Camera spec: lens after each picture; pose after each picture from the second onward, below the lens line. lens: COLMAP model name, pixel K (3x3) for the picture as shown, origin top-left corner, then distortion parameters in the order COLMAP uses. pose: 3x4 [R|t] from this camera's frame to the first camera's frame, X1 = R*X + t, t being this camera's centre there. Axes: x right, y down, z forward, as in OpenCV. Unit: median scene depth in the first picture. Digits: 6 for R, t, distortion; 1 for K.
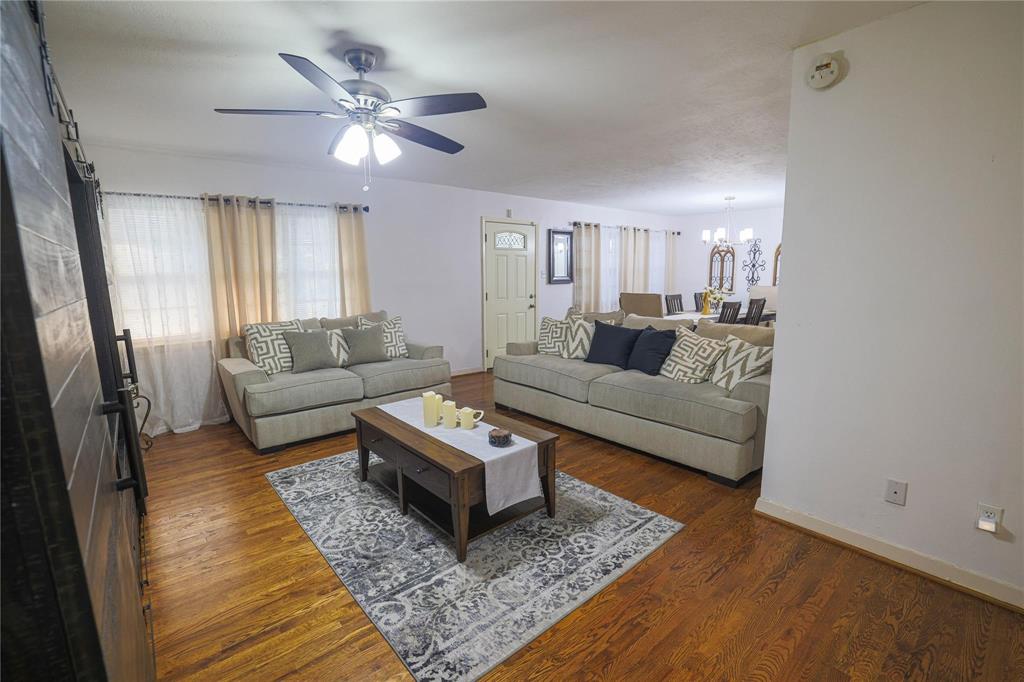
lens RADIAL K [[455.0, 0, 521.7], [0, 455.0, 342.0], [0, 0, 1]] dist [-0.005865, -0.000042]
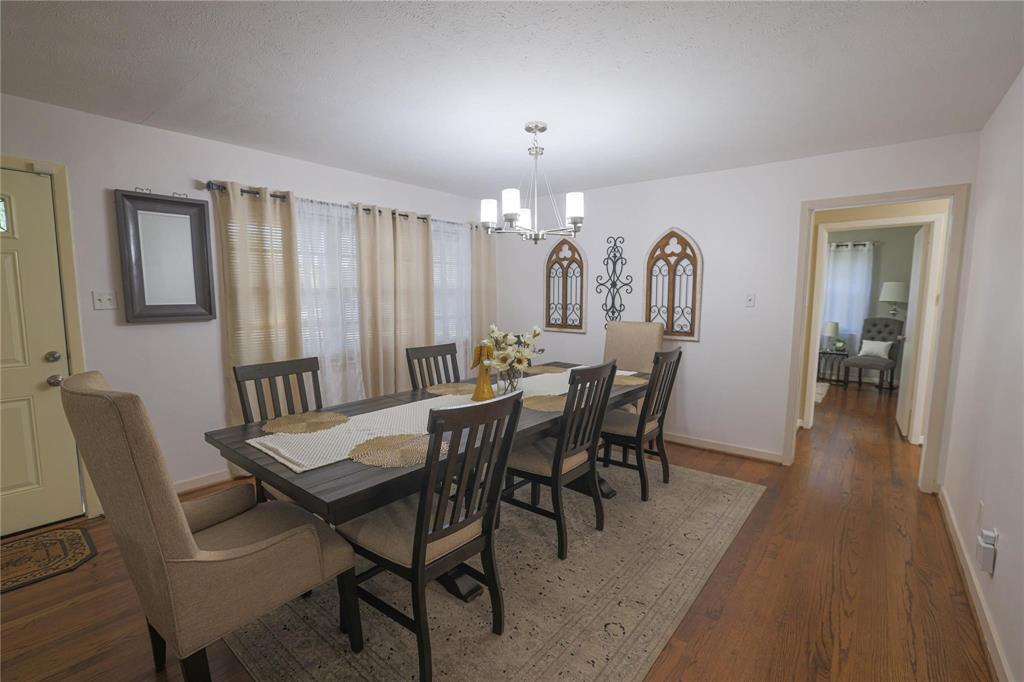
lens RADIAL K [[455.0, 0, 504.9], [0, 455.0, 344.3], [0, 0, 1]] dist [-0.005865, -0.000042]
pose [[0.987428, -0.014292, 0.157423, 0.298746], [0.021097, 0.998910, -0.041638, -0.076480], [-0.156657, 0.044435, 0.986653, 0.487783]]
